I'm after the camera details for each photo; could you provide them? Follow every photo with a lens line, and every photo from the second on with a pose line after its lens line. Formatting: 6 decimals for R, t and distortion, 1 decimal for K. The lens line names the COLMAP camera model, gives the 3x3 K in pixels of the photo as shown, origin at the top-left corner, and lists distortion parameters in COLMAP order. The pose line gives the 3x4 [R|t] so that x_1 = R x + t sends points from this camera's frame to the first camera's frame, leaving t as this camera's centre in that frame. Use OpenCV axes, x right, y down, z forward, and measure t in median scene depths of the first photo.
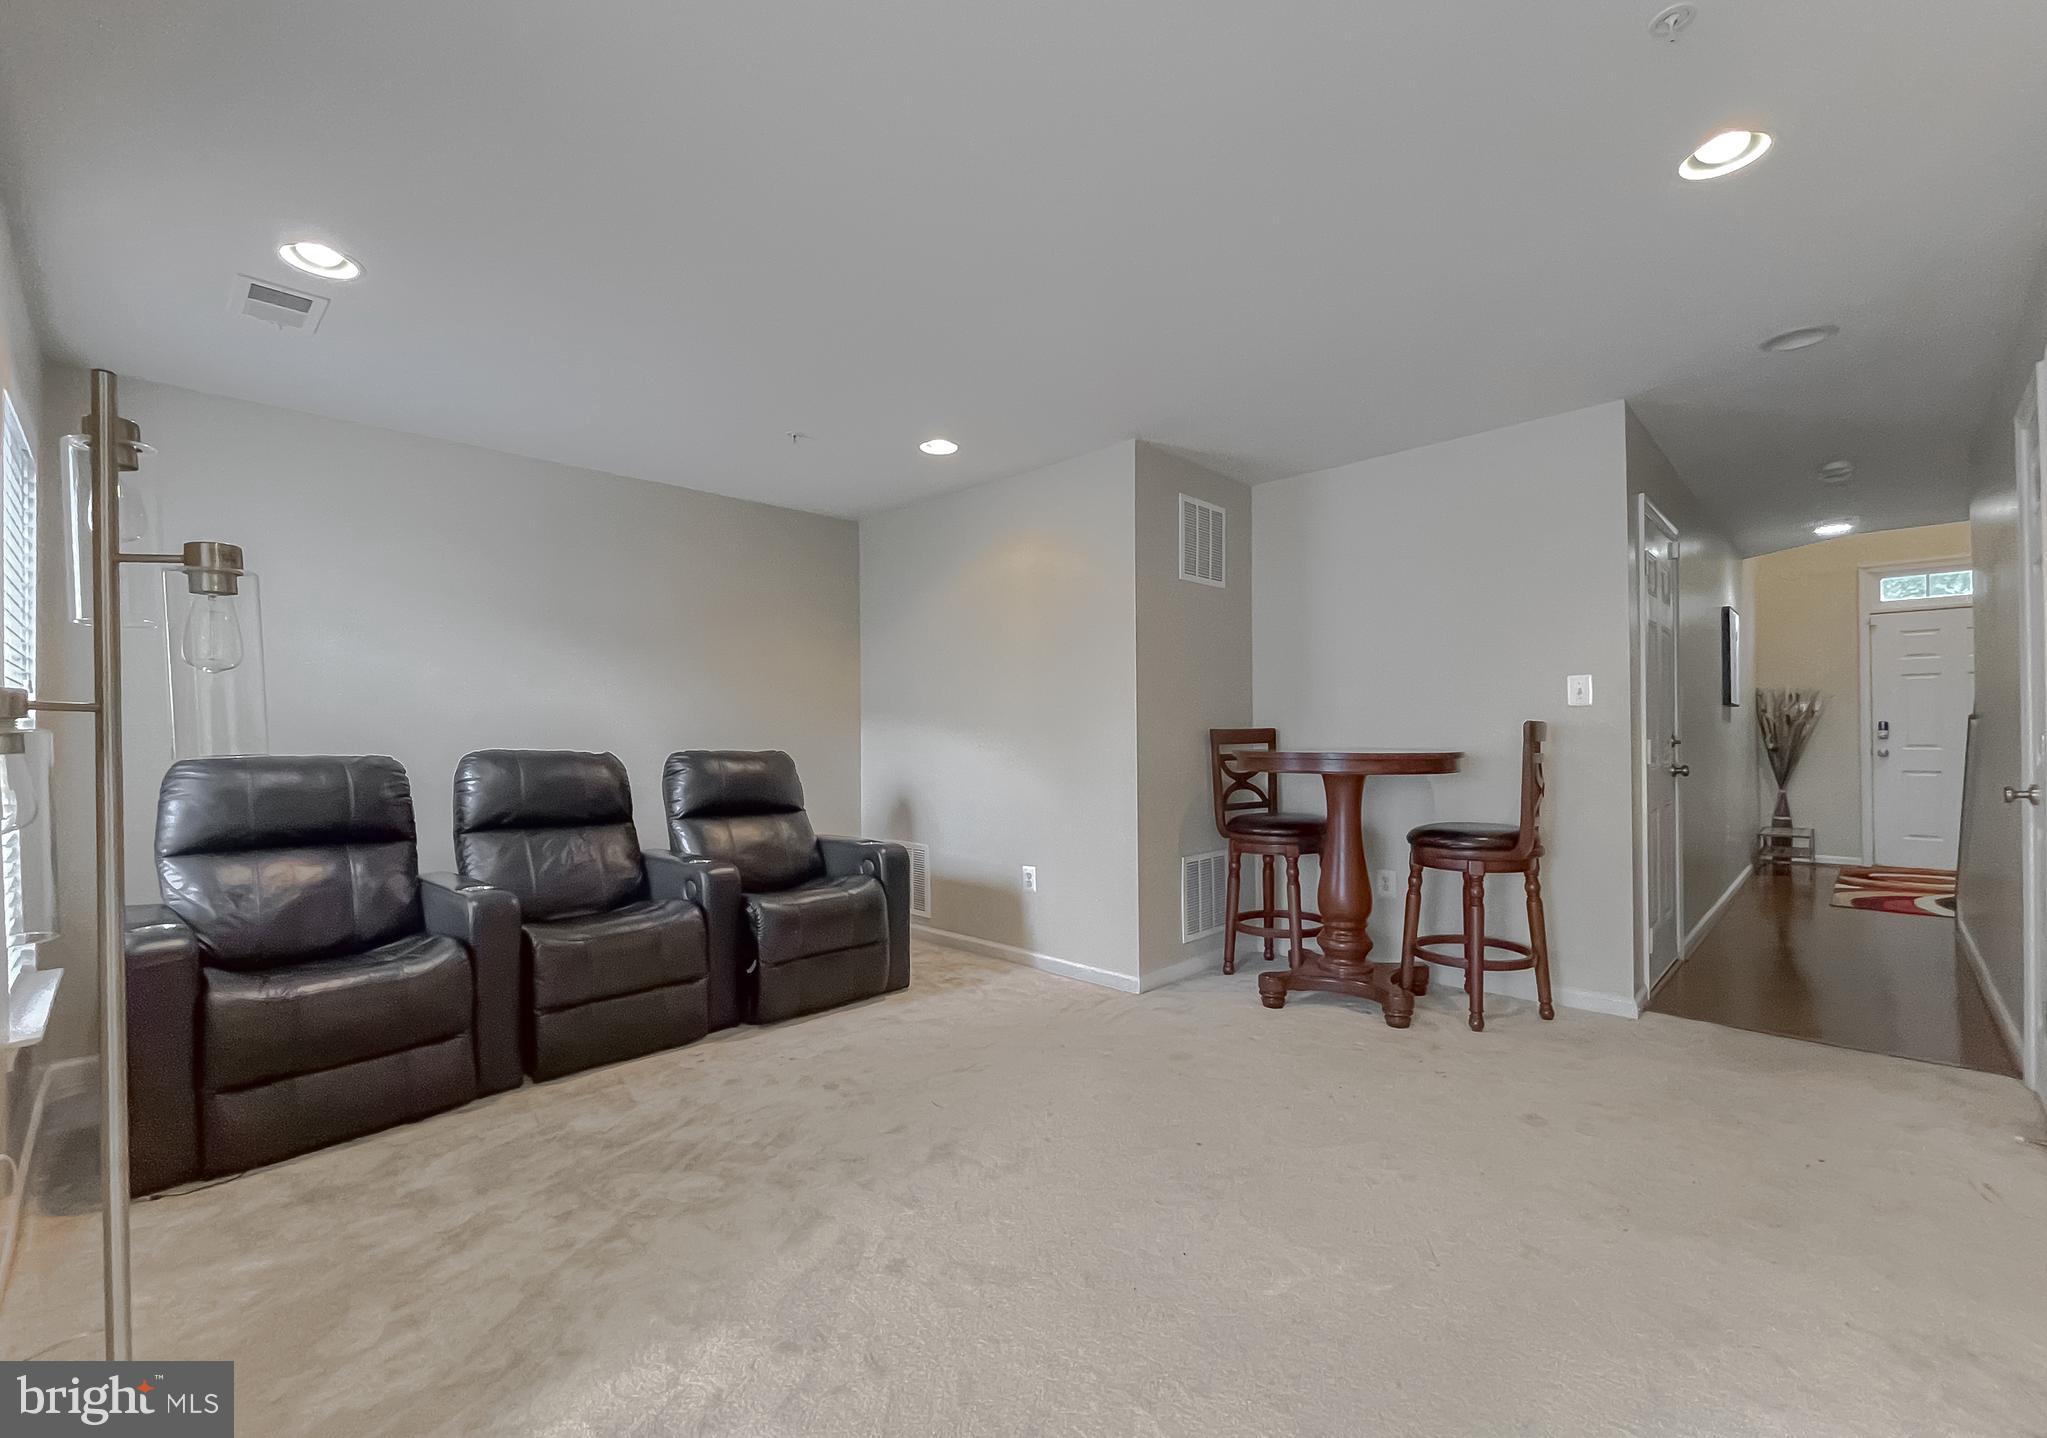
lens RADIAL K [[863.8, 0, 1032.9], [0, 863.8, 729.5], [0, 0, 1]] dist [0.000572, 0.000227]
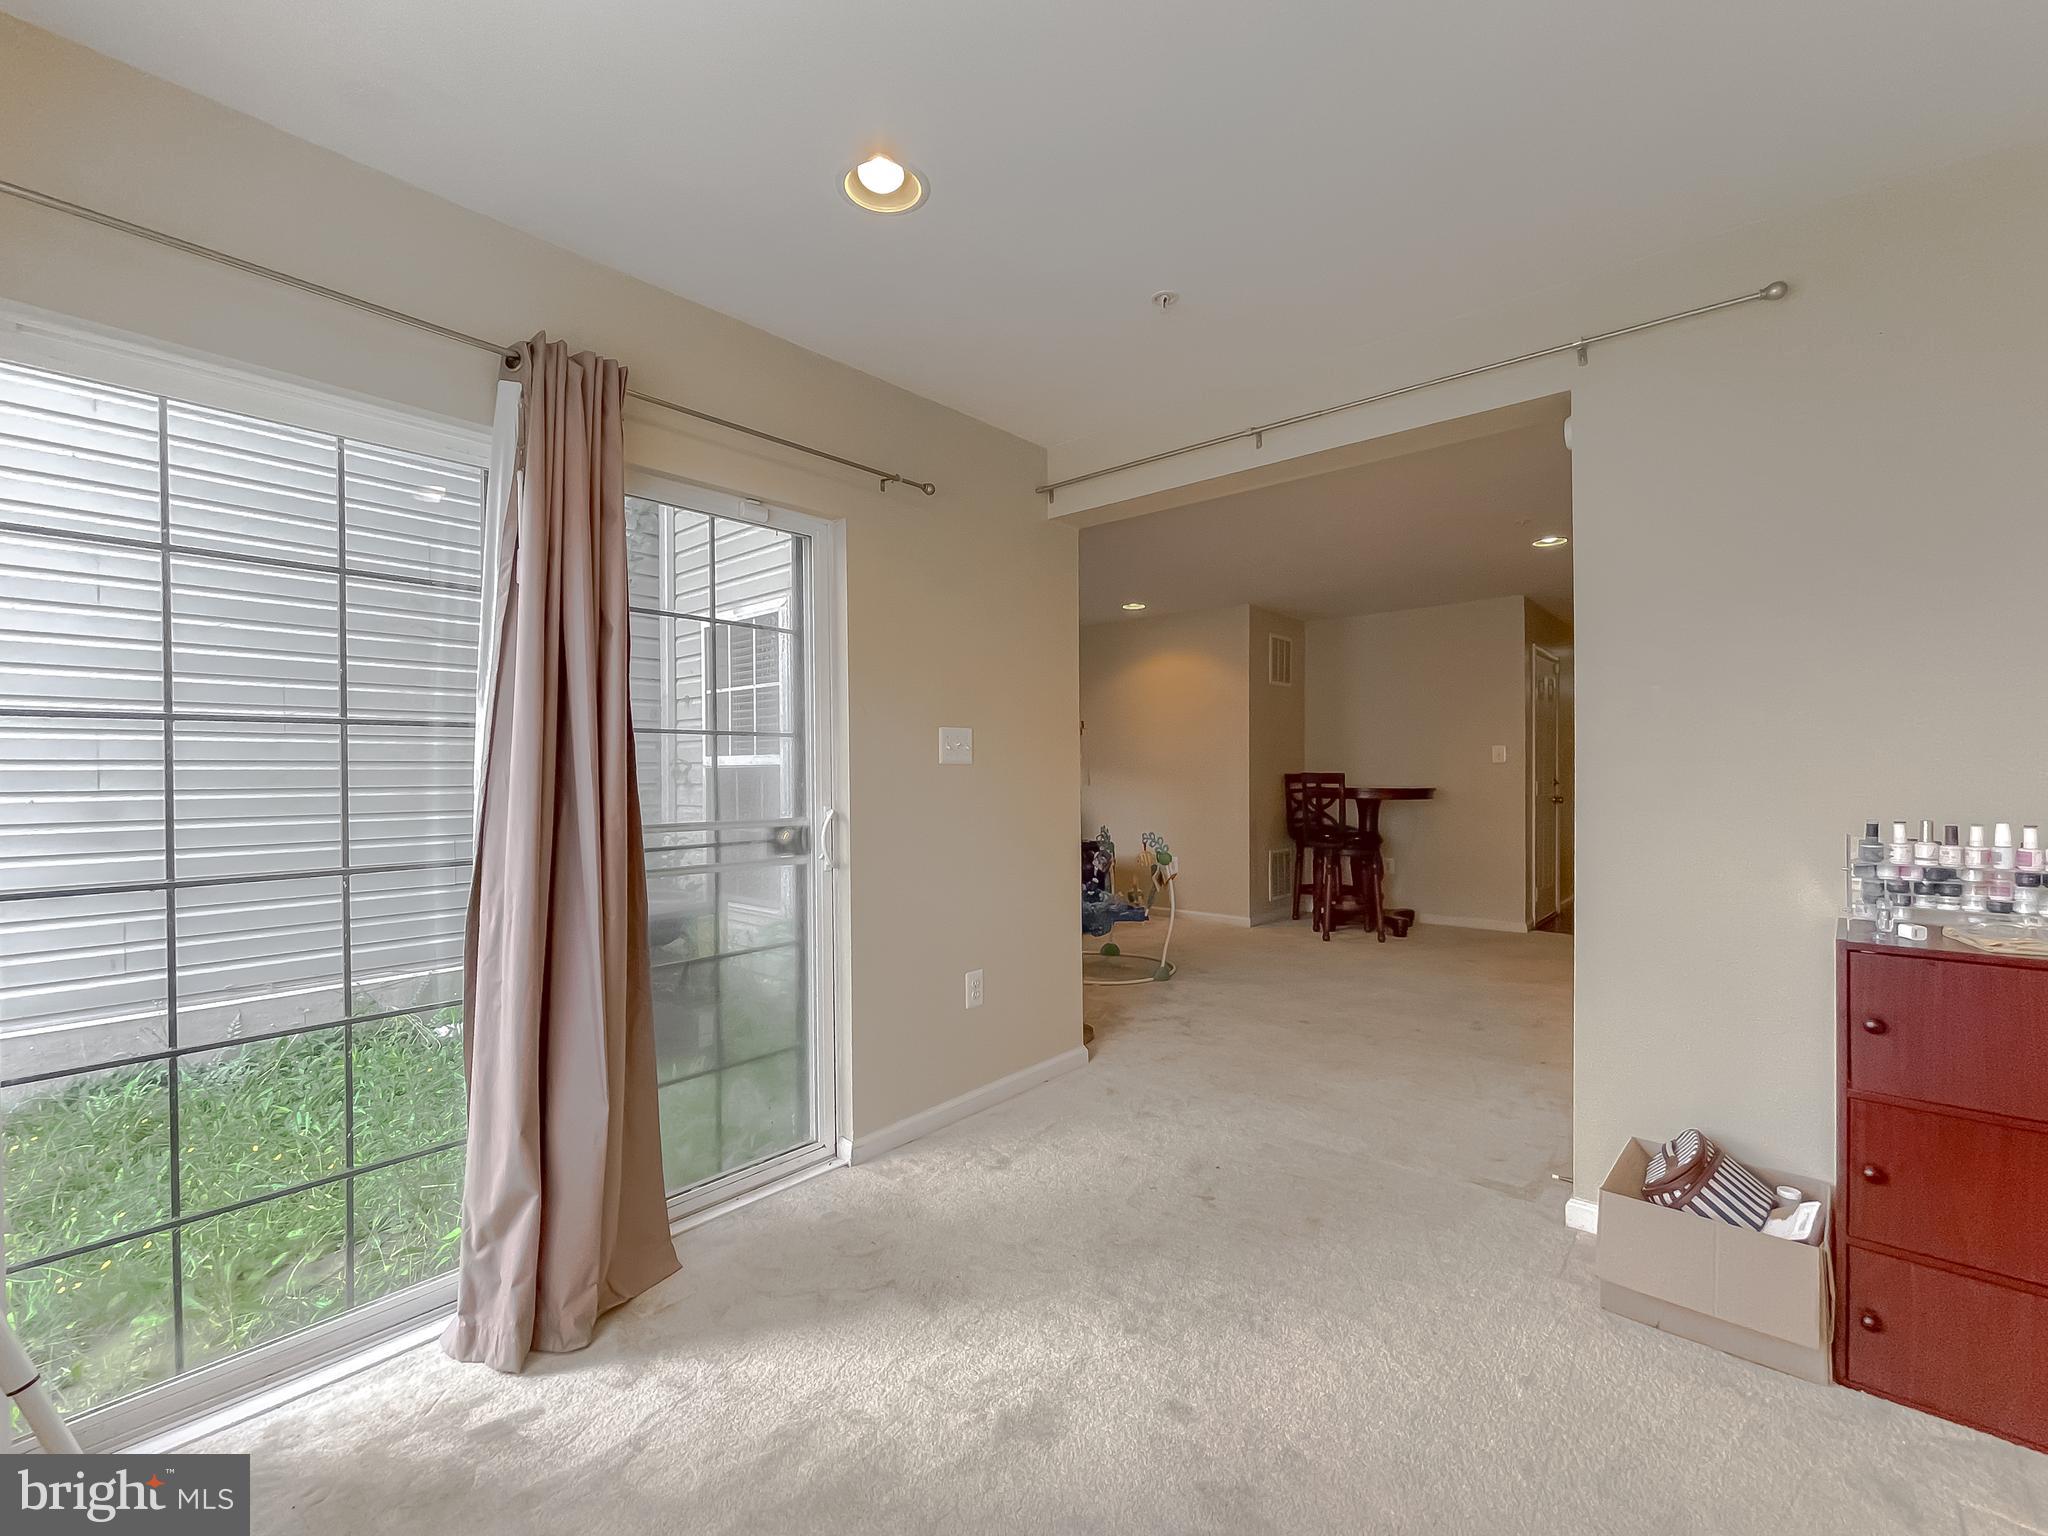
lens RADIAL K [[899.5, 0, 1020.6], [0, 899.5, 775.5], [0, 0, 1]] dist [-0.000506, 0.000008]
pose [[0.998186, 0.007592, 0.059732, -0.438209], [-0.008006, 0.999946, 0.006683, -0.004778], [-0.059678, -0.007149, 0.998192, -0.750557]]
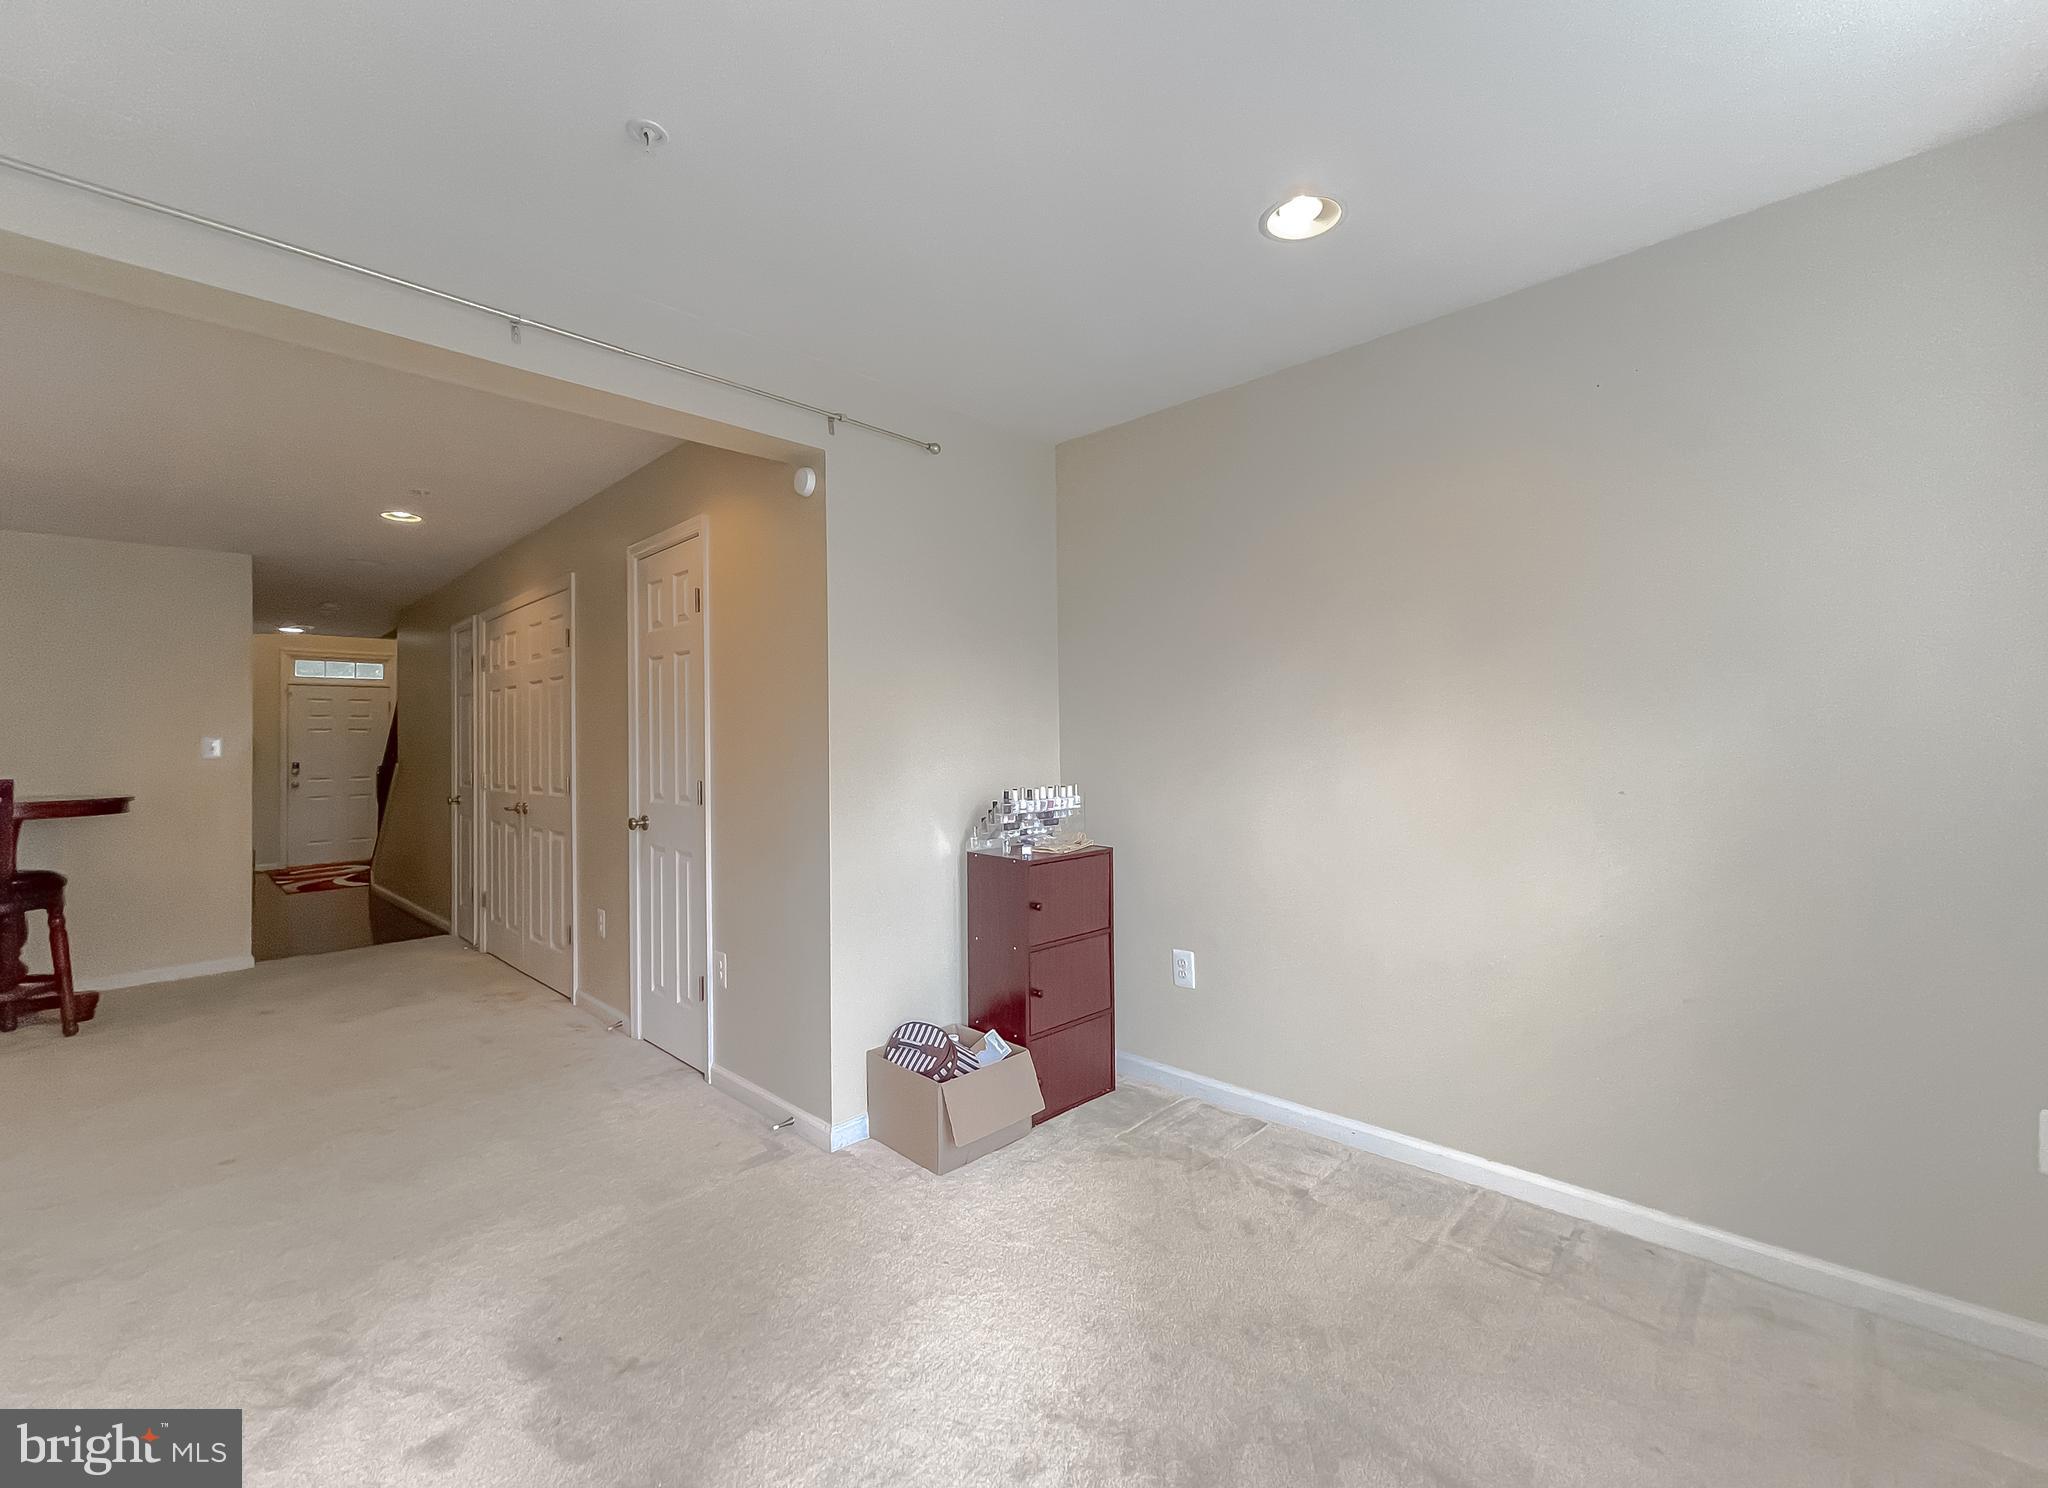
lens RADIAL K [[868.0, 0, 1033.7], [0, 868.0, 731.3], [0, 0, 1]] dist [0.000767, 0.002294]
pose [[-0.008793, 0.017589, 0.999807, -0.742634], [0.019379, 0.999660, -0.017416, -0.019785], [-0.999774, 0.019223, -0.009131, -0.309593]]
